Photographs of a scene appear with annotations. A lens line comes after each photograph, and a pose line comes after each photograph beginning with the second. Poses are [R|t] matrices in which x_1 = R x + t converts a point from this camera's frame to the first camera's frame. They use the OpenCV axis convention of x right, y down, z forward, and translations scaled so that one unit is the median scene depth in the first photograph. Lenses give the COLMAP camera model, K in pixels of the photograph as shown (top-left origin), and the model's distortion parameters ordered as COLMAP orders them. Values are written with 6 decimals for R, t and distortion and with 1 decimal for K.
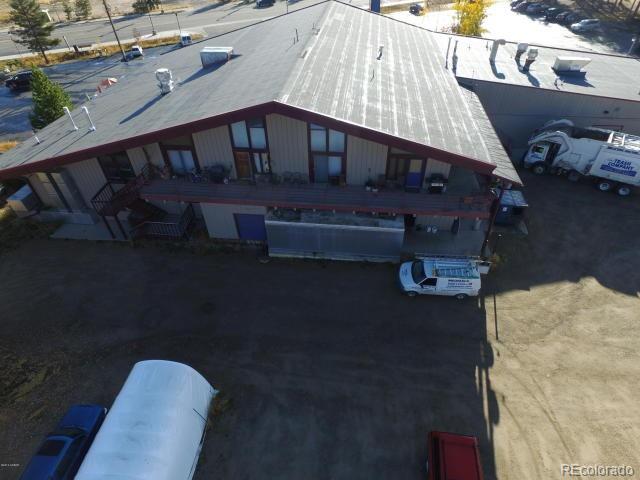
lens RADIAL K [[370.9, 0, 320.0], [0, 370.9, 240.0], [0, 0, 1]] dist [-0.015679, 0.016255]
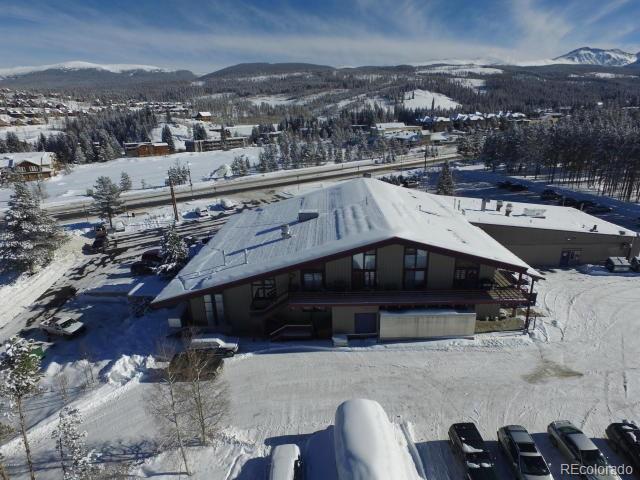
lens RADIAL K [[370.9, 0, 320.0], [0, 370.9, 240.0], [0, 0, 1]] dist [-0.015679, 0.016255]
pose [[0.994591, -0.043977, 0.094105, -0.499207], [0.076419, 0.923403, -0.376148, 0.198656], [-0.070355, 0.381304, 0.921768, -0.425731]]
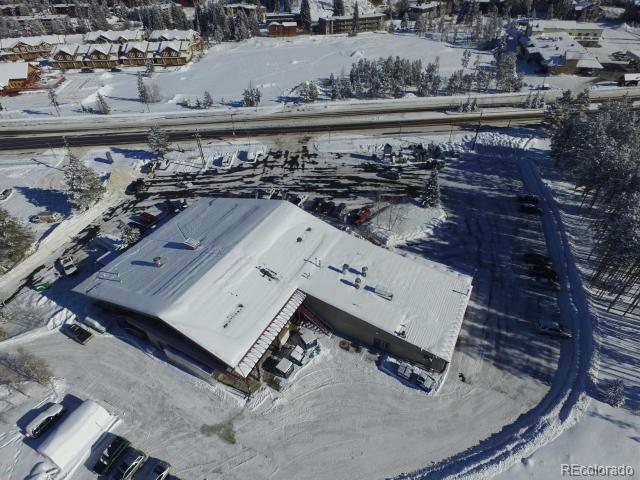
lens RADIAL K [[370.9, 0, 320.0], [0, 370.9, 240.0], [0, 0, 1]] dist [-0.015679, 0.016255]
pose [[0.932065, 0.230351, -0.279629, 1.215841], [-0.236936, 0.971468, 0.010512, -0.947405], [0.274072, 0.056457, 0.960051, -0.948266]]
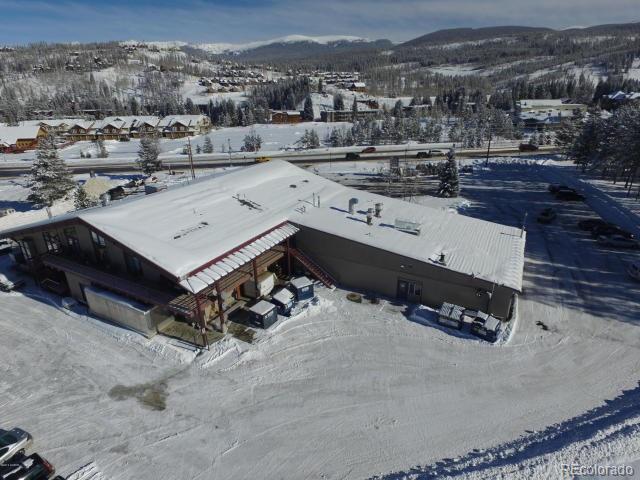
lens RADIAL K [[370.9, 0, 320.0], [0, 370.9, 240.0], [0, 0, 1]] dist [-0.015679, 0.016255]
pose [[0.929951, 0.142914, -0.338773, 1.225466], [-0.242718, 0.930700, -0.273651, -0.060765], [0.276188, 0.336708, 0.900193, -0.164529]]
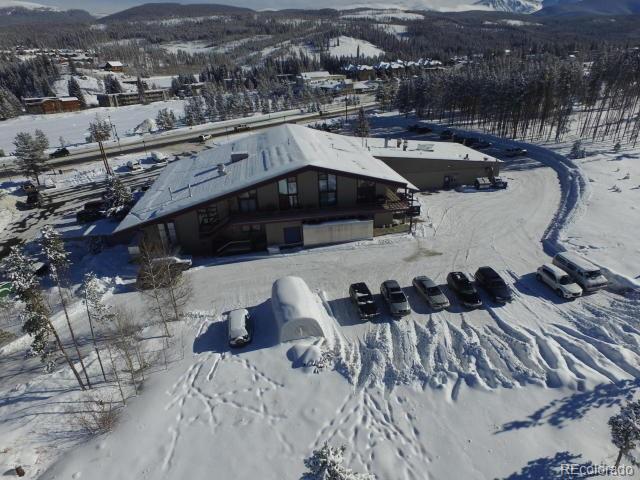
lens RADIAL K [[370.9, 0, 320.0], [0, 370.9, 240.0], [0, 0, 1]] dist [-0.015679, 0.016255]
pose [[0.958727, -0.137417, 0.248916, -0.535674], [0.198628, 0.950103, -0.240522, 0.473740], [-0.203444, 0.280037, 0.938184, -0.764212]]
